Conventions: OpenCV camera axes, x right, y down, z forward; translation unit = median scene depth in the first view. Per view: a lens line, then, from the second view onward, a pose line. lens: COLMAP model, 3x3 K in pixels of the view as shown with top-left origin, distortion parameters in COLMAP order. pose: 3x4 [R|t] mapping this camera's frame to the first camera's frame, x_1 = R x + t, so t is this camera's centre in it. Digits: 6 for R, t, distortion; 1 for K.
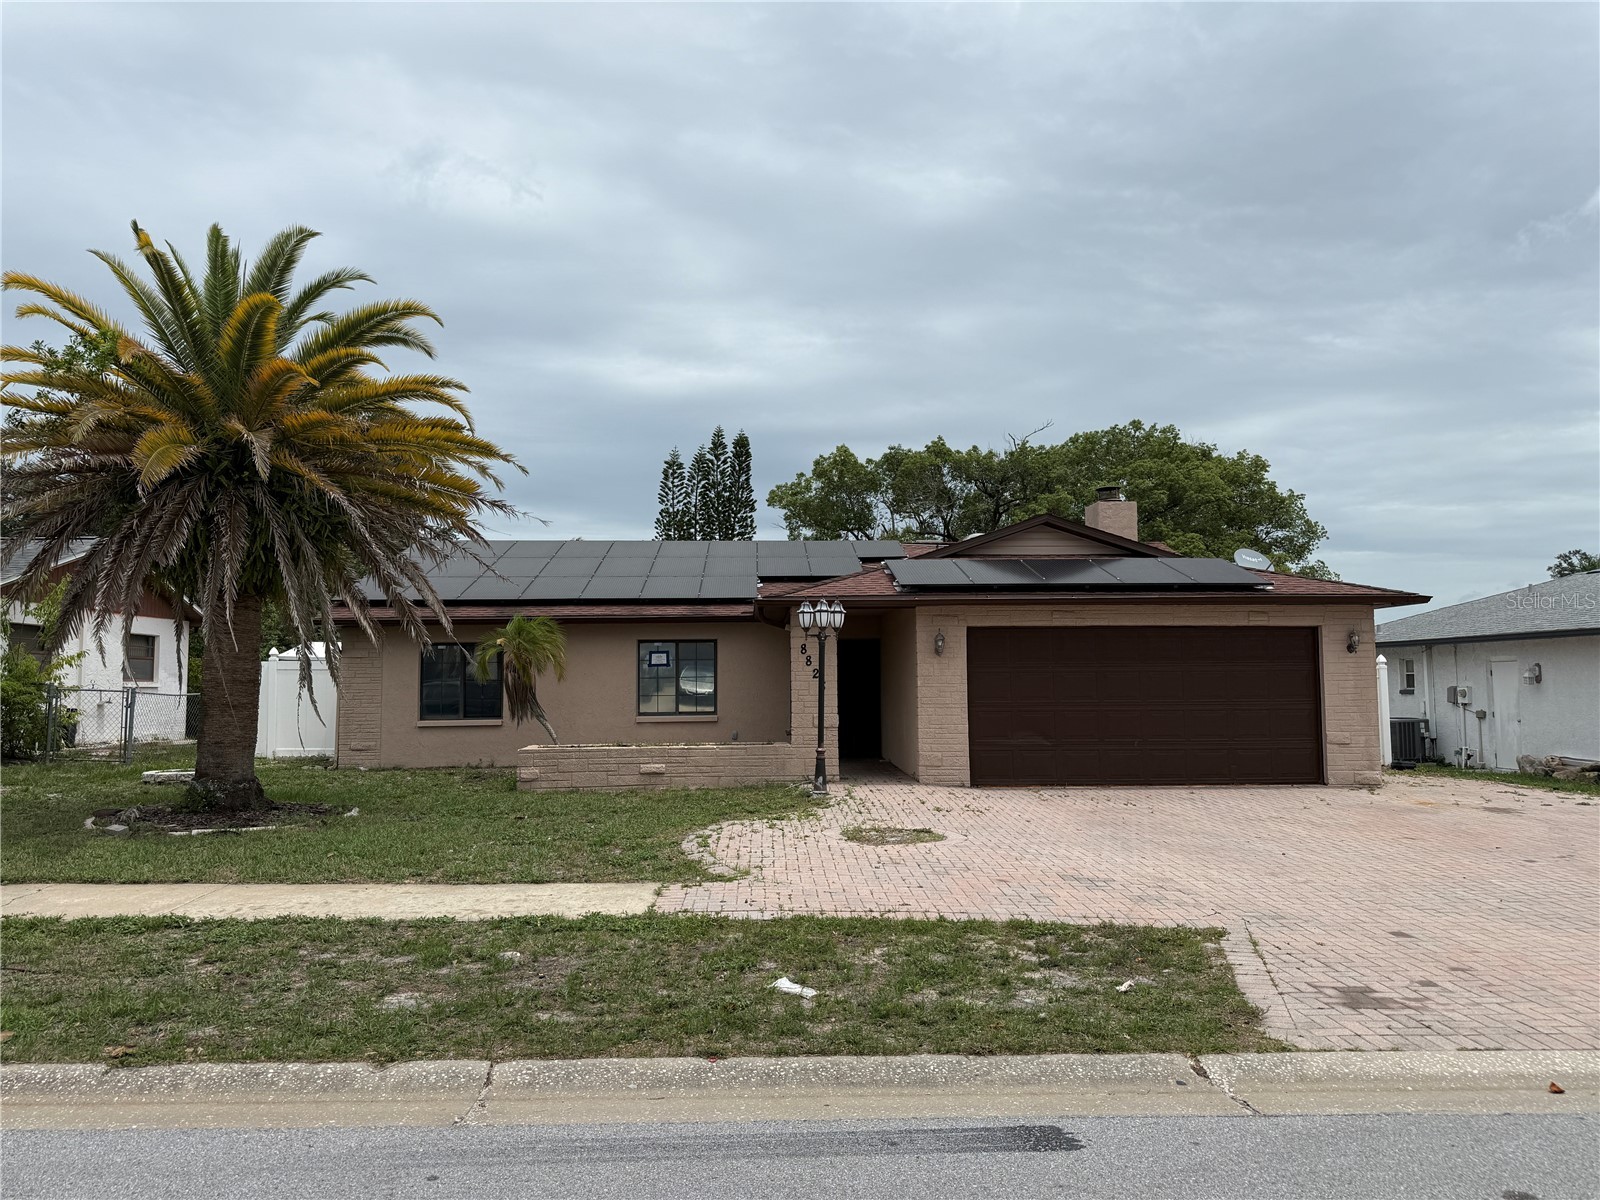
lens RADIAL K [[1124.6, 0, 800.0], [0, 1124.6, 600.0], [0, 0, 1]] dist [0.032471, -0.064650]
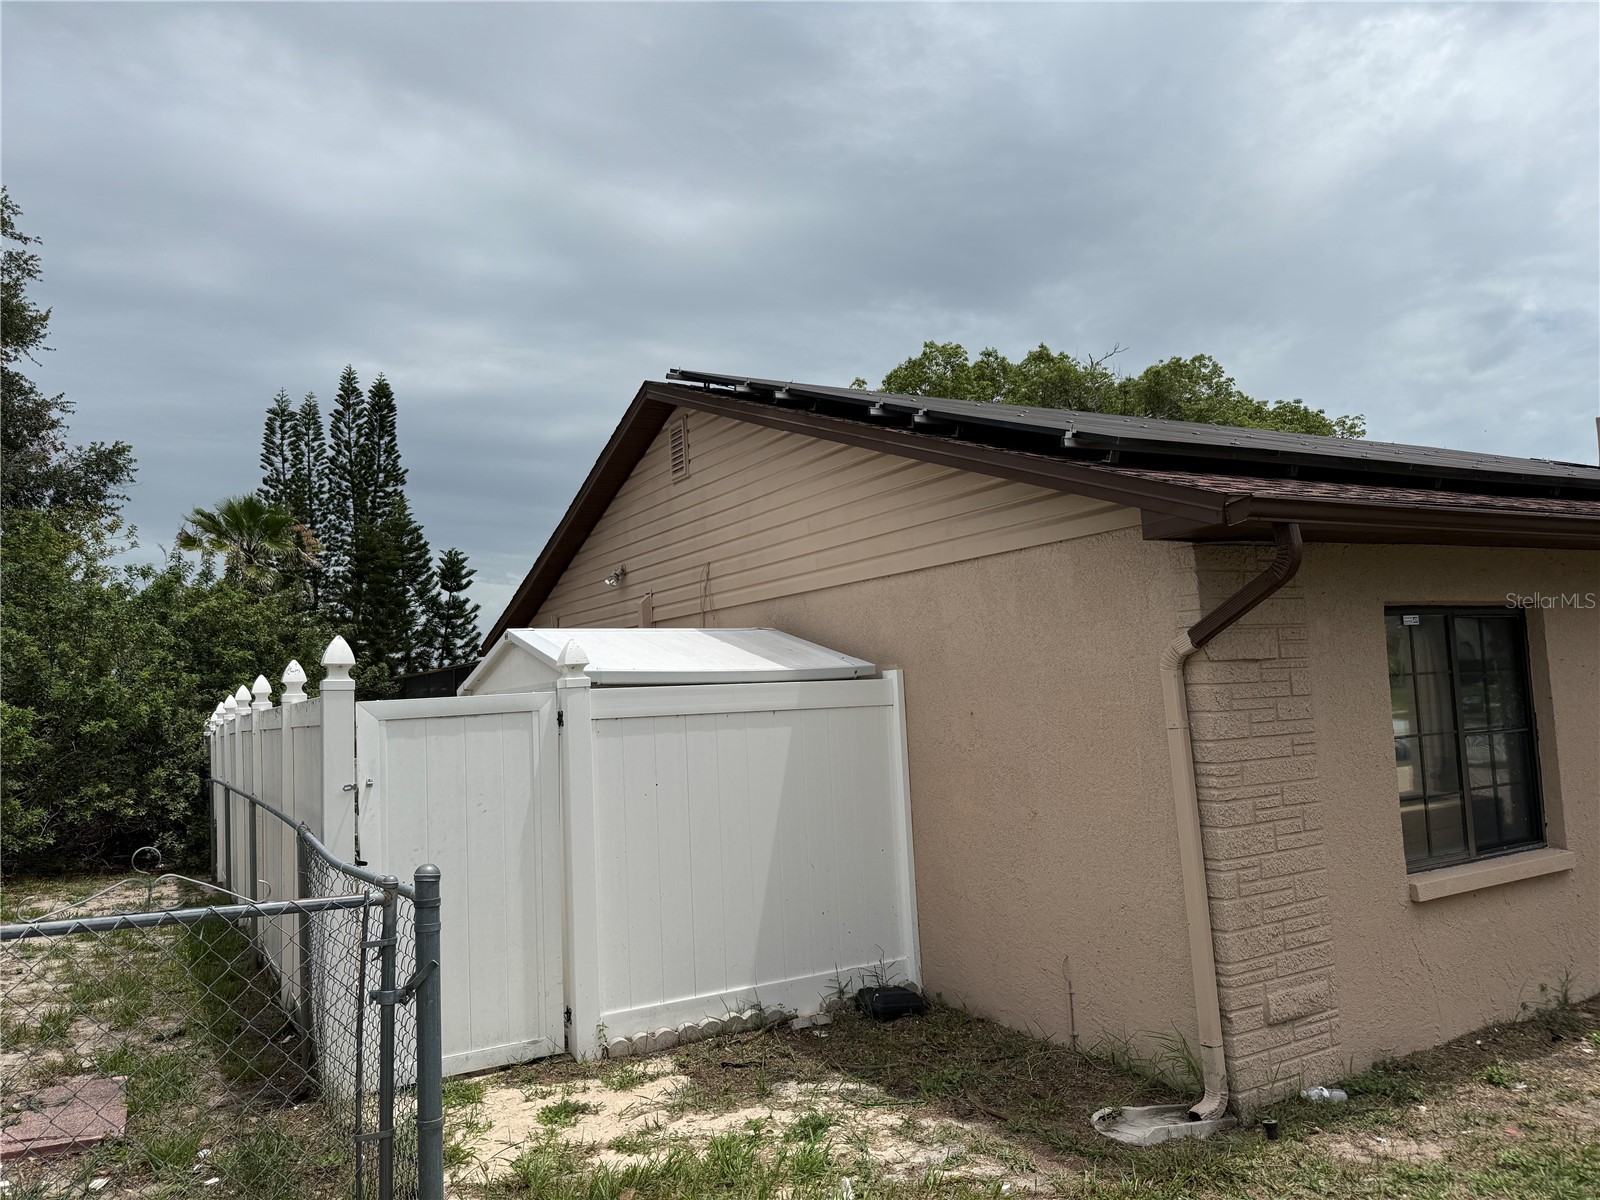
lens RADIAL K [[1124.6, 0, 800.0], [0, 1124.6, 600.0], [0, 0, 1]] dist [0.032471, -0.064650]
pose [[0.881713, -0.000625, 0.471786, -0.815949], [0.007739, 0.999884, -0.013140, 0.052344], [-0.471723, 0.015237, 0.881615, 1.088595]]
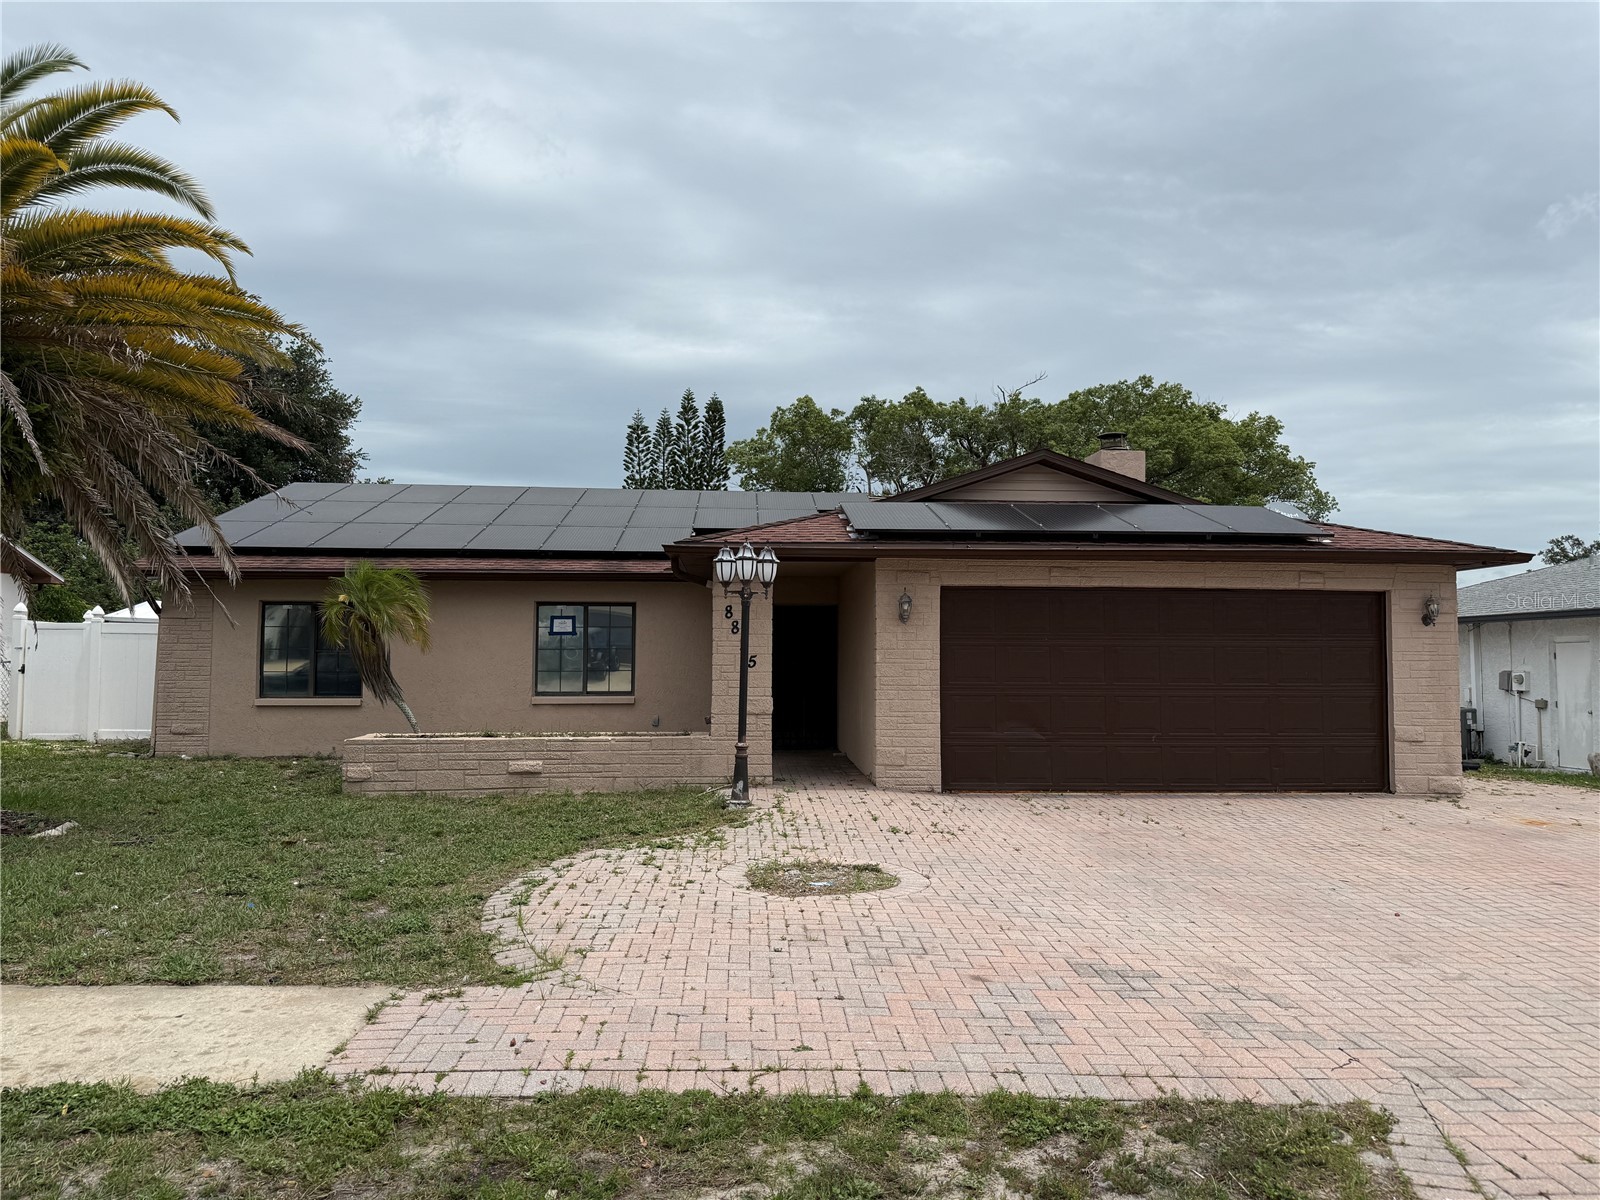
lens RADIAL K [[1129.0, 0, 834.1], [0, 1129.0, 602.9], [0, 0, 1]] dist [0.034445, -0.067365]
pose [[0.998943, 0.014036, 0.043765, 0.041605], [-0.014957, 0.999672, 0.020788, 0.020558], [-0.043459, -0.021421, 0.998826, 0.229684]]
